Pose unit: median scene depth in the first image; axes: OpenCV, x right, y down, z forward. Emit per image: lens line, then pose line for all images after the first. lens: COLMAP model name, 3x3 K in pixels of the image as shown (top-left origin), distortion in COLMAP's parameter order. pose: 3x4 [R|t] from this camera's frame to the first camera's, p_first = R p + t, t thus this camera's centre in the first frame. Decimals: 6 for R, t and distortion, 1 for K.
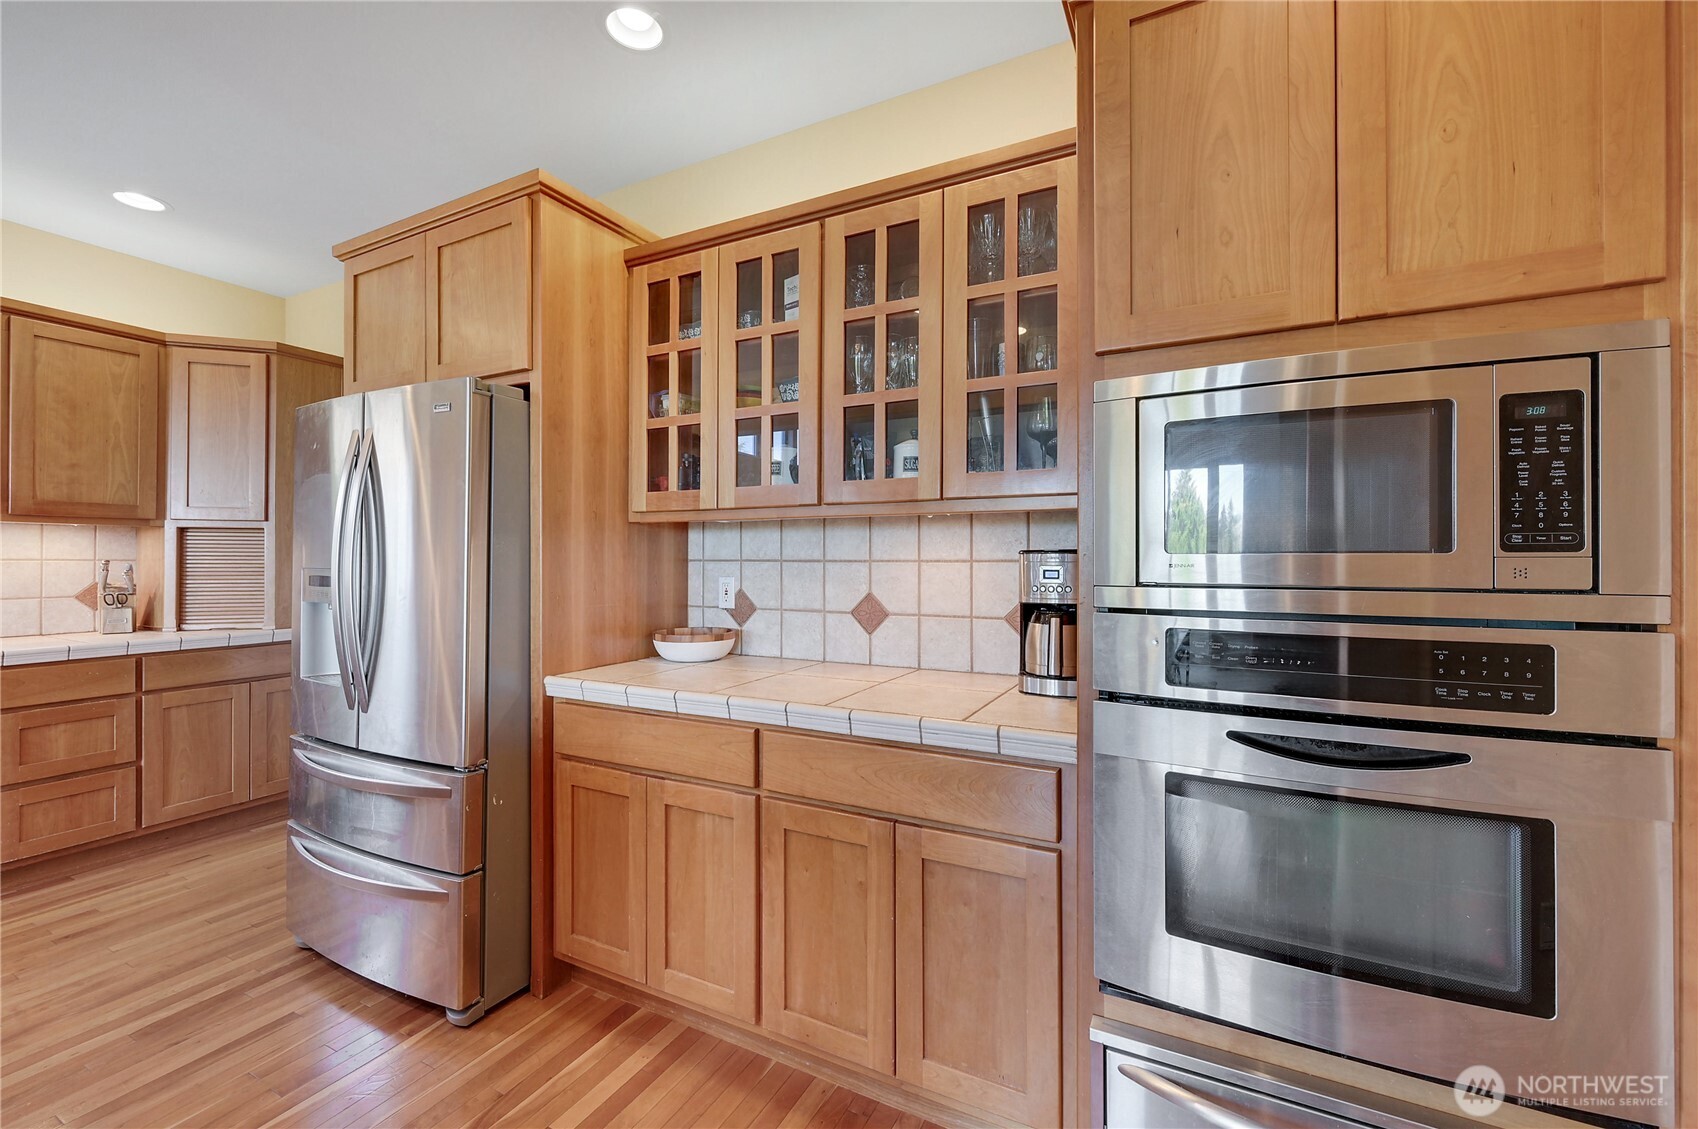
lens RADIAL K [[700.5, 0, 849.6], [0, 700.5, 556.8], [0, 0, 1]] dist [-0.001030, 0.000263]
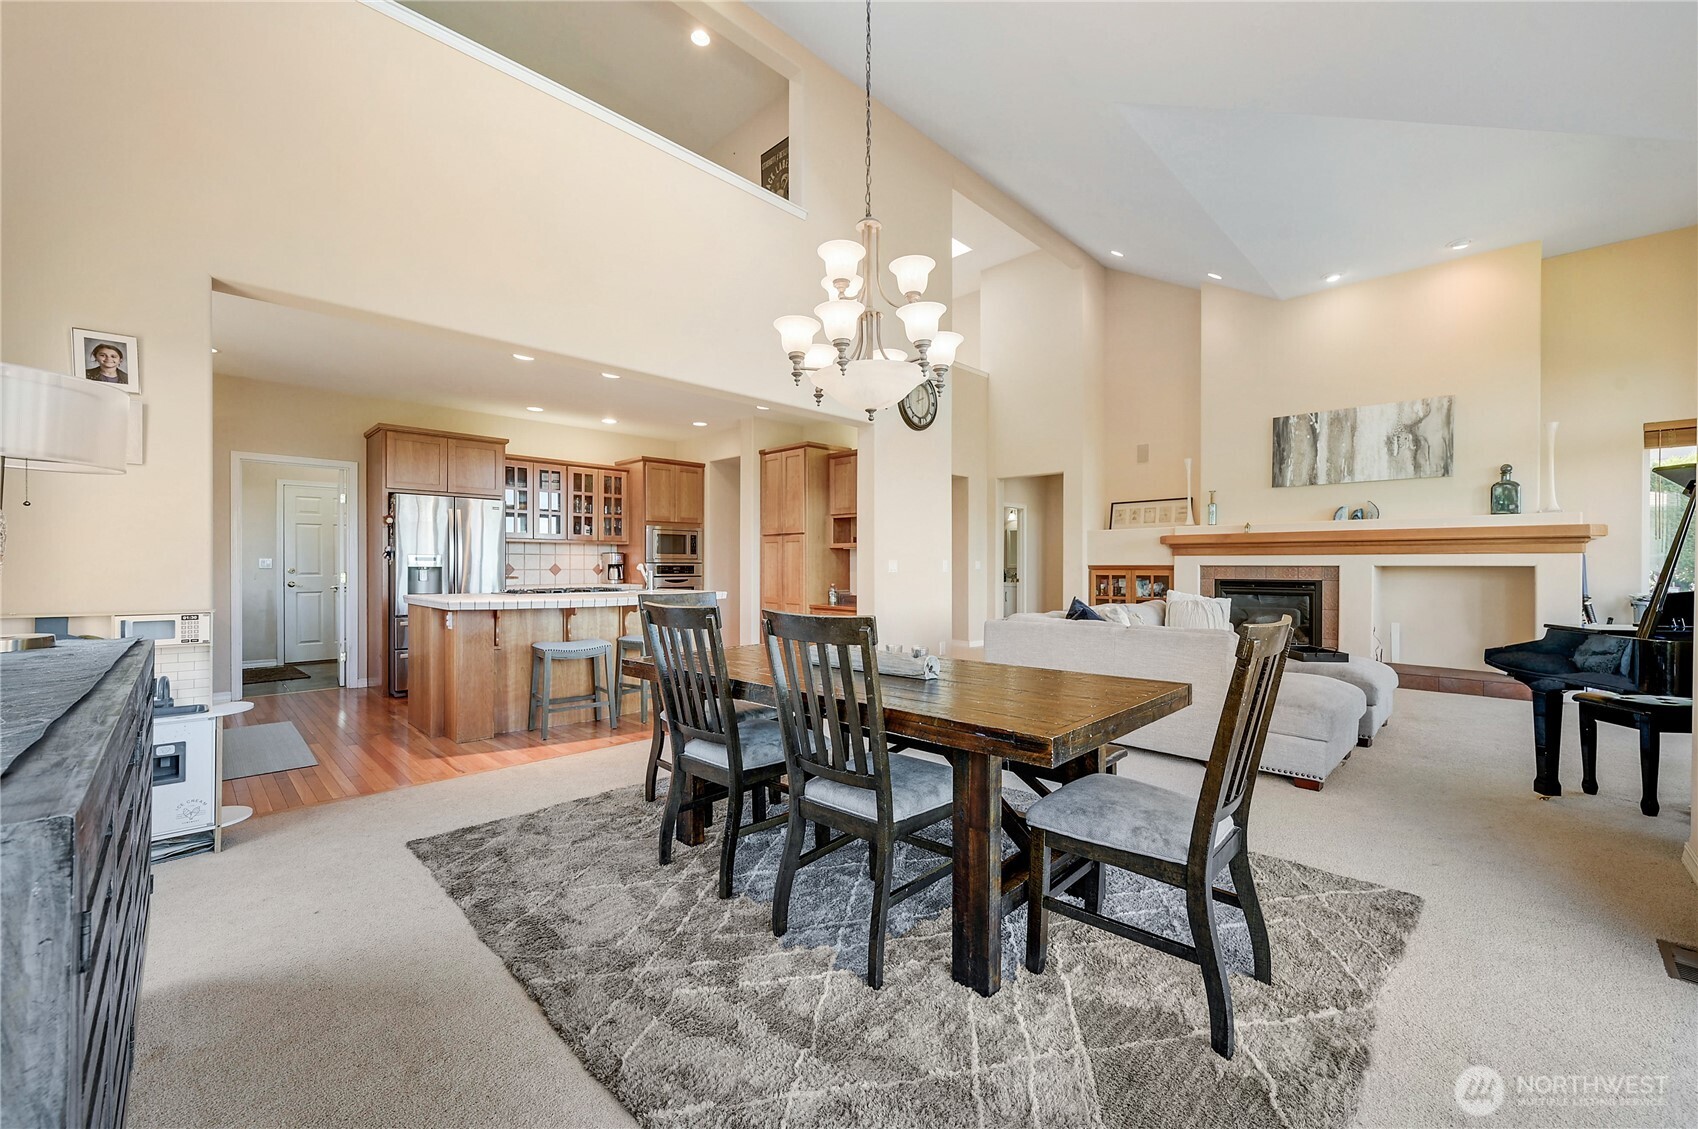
lens RADIAL K [[672.3, 0, 836.2], [0, 672.3, 562.7], [0, 0, 1]] dist [-0.004603, 0.000957]
pose [[0.302589, 0.000758, 0.953121, -3.199360], [-0.005287, 0.999986, 0.000883, 0.043055], [-0.953107, -0.005307, 0.302588, -1.585905]]
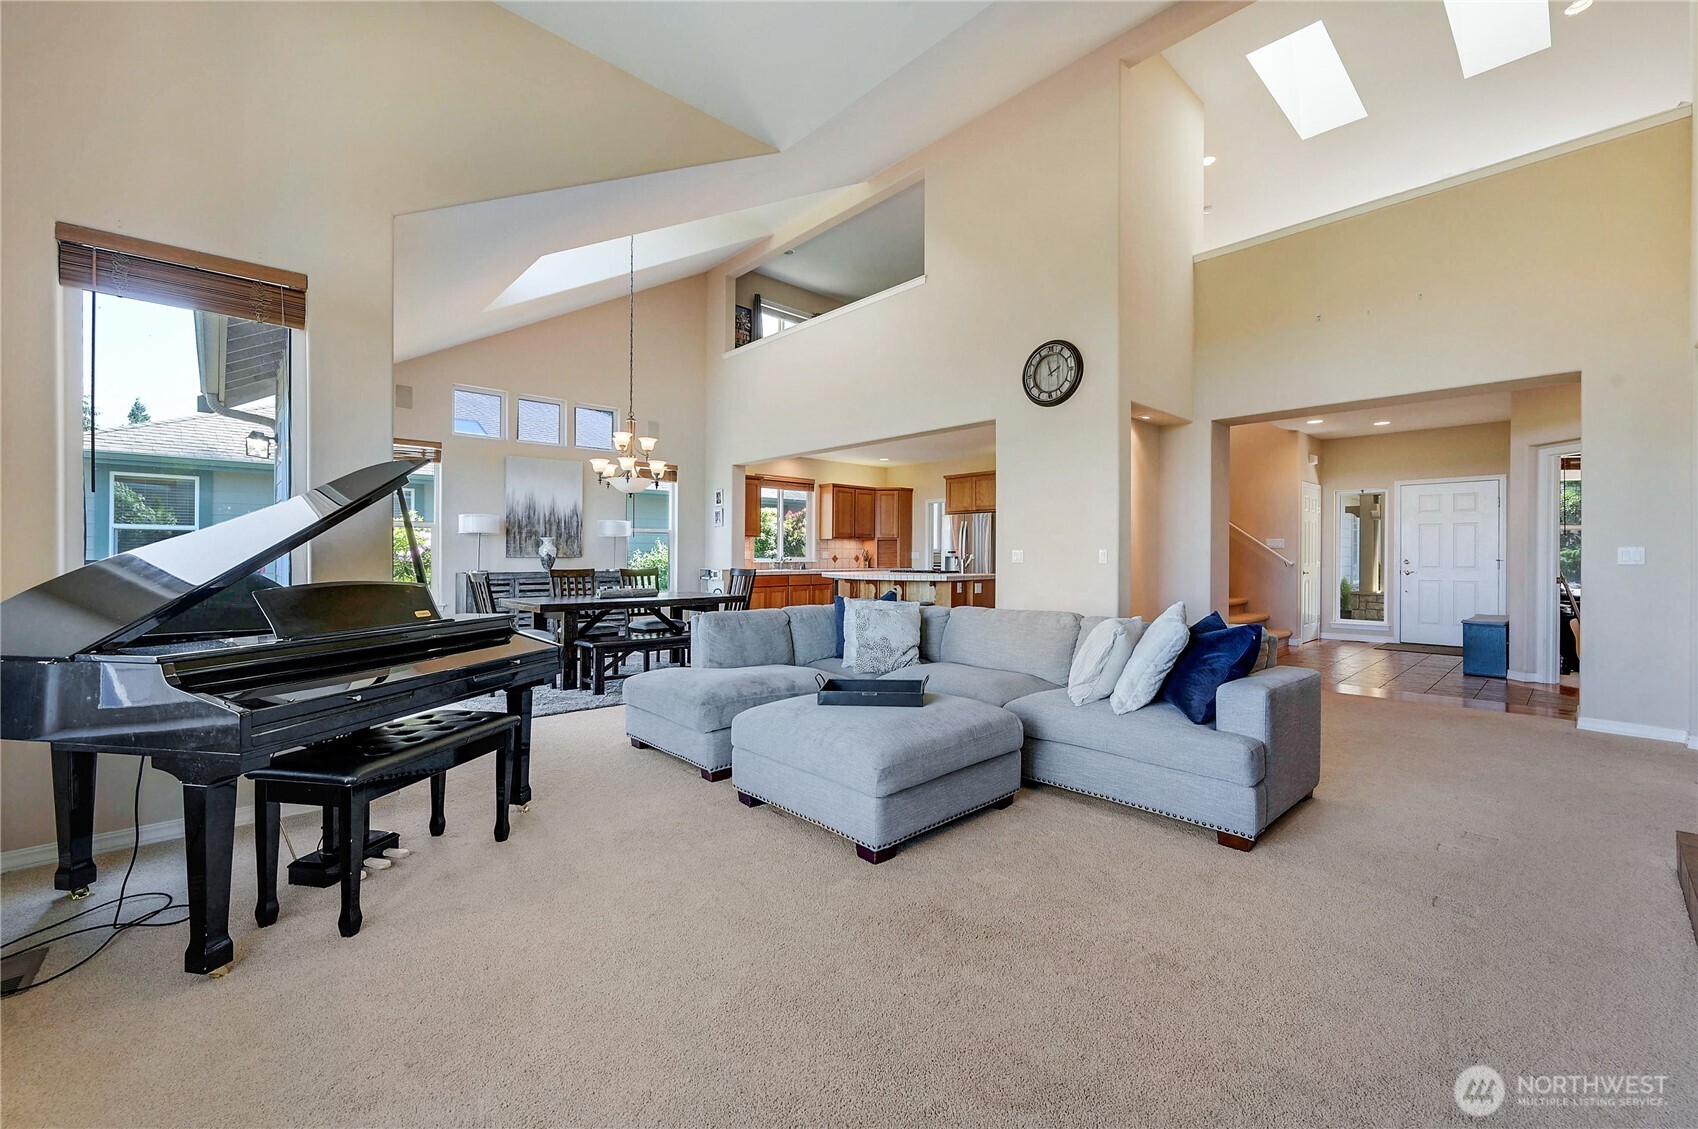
lens RADIAL K [[672.3, 0, 845.1], [0, 672.3, 558.4], [0, 0, 1]] dist [-0.004603, 0.000957]
pose [[0.936802, -0.000095, -0.349860, 0.187363], [0.003209, 0.999960, 0.008321, 0.042525], [0.349845, -0.008918, 0.936765, -3.986434]]
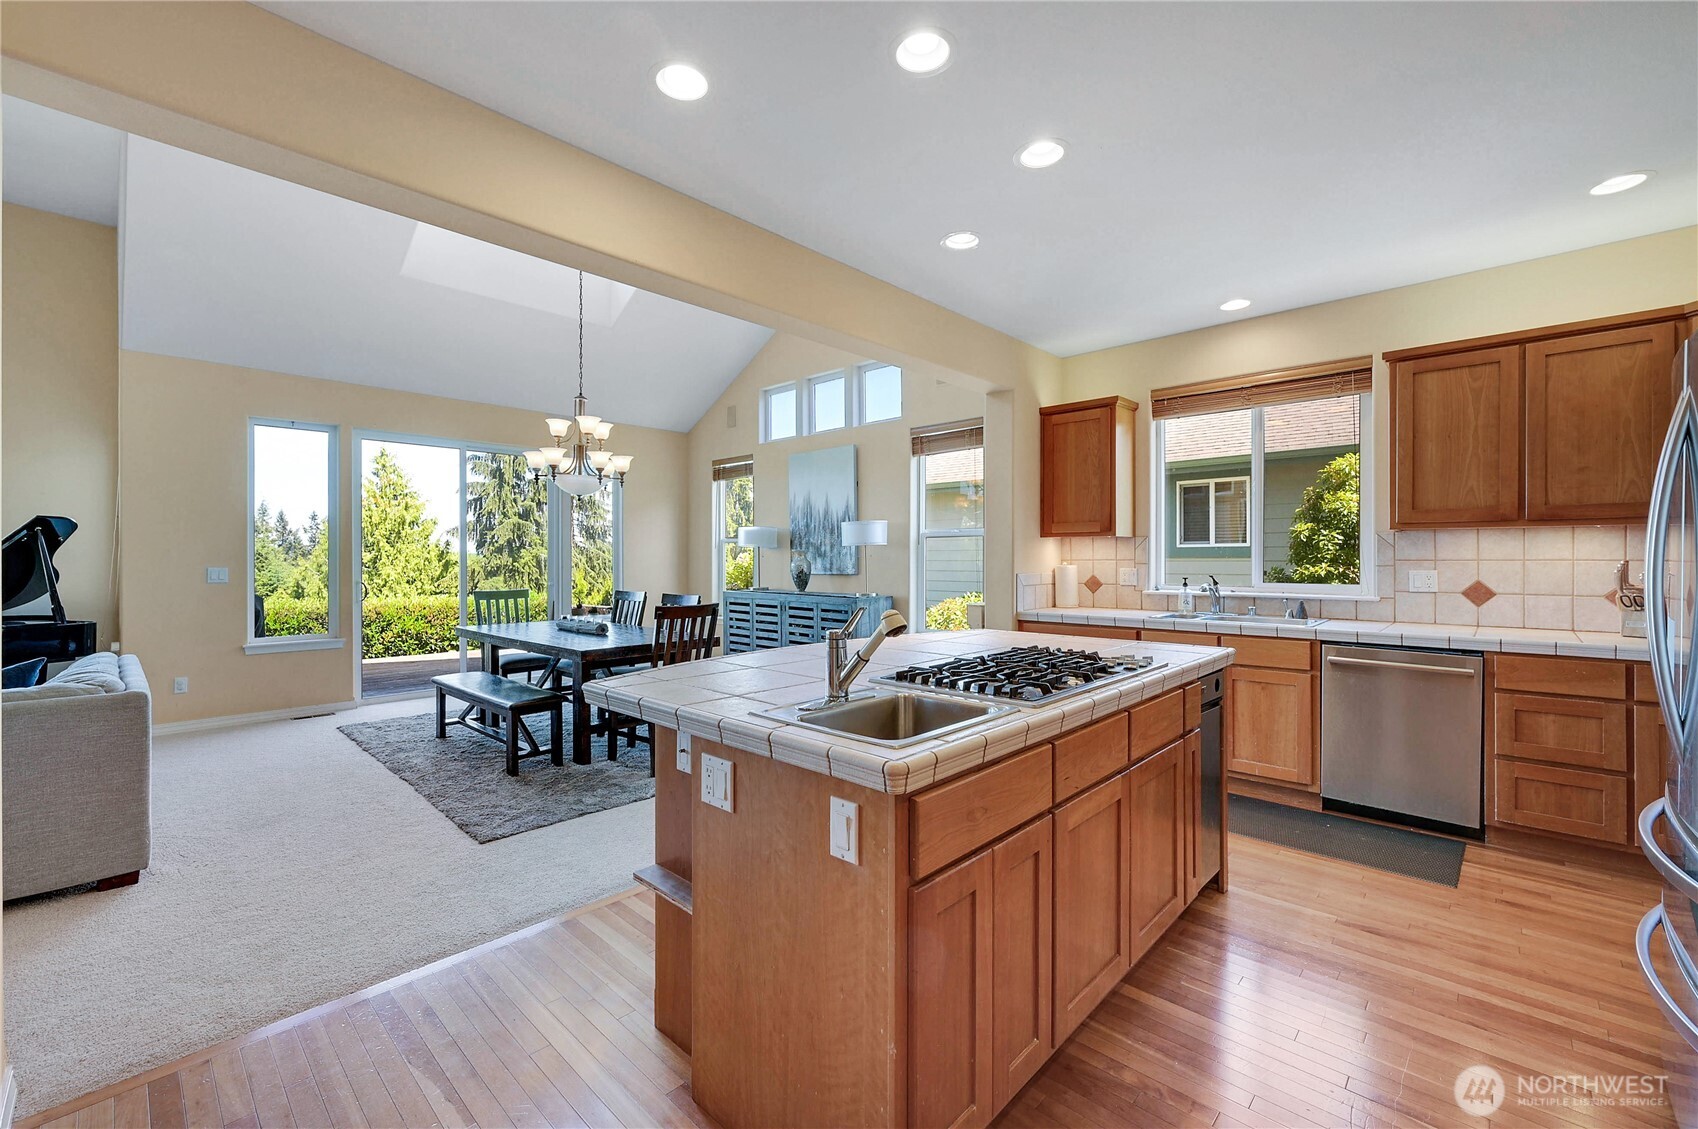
lens RADIAL K [[700.5, 0, 844.3], [0, 700.5, 560.4], [0, 0, 1]] dist [-0.001030, 0.000263]
pose [[-0.278524, 0.004488, -0.960419, 0.286142], [0.006778, 0.999973, 0.002707, -0.008654], [0.960405, -0.005756, -0.278547, 0.372508]]
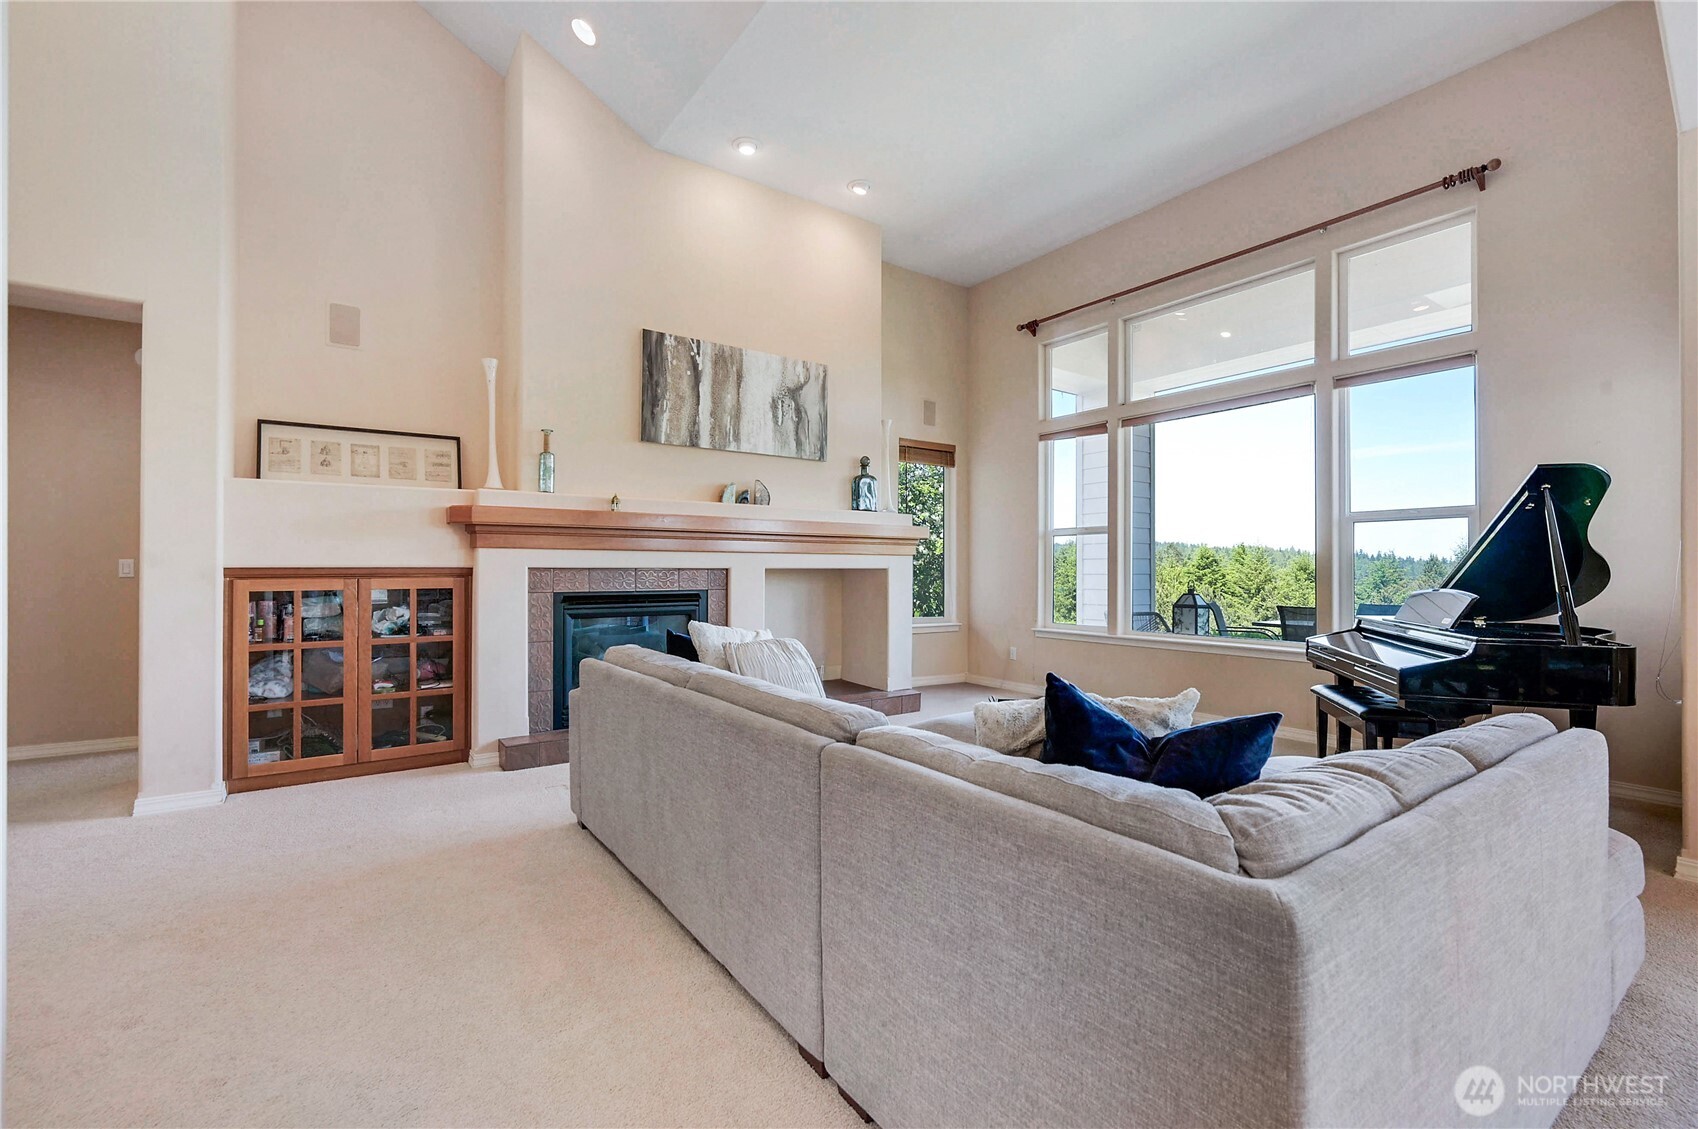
lens RADIAL K [[716.9, 0, 856.1], [0, 716.9, 562.7], [0, 0, 1]] dist [-0.000051, -0.001915]
pose [[-0.887814, 0.001493, 0.460200, -0.653913], [-0.005519, 0.999888, -0.013891, 0.059715], [-0.460169, -0.014873, -0.887707, -0.932889]]
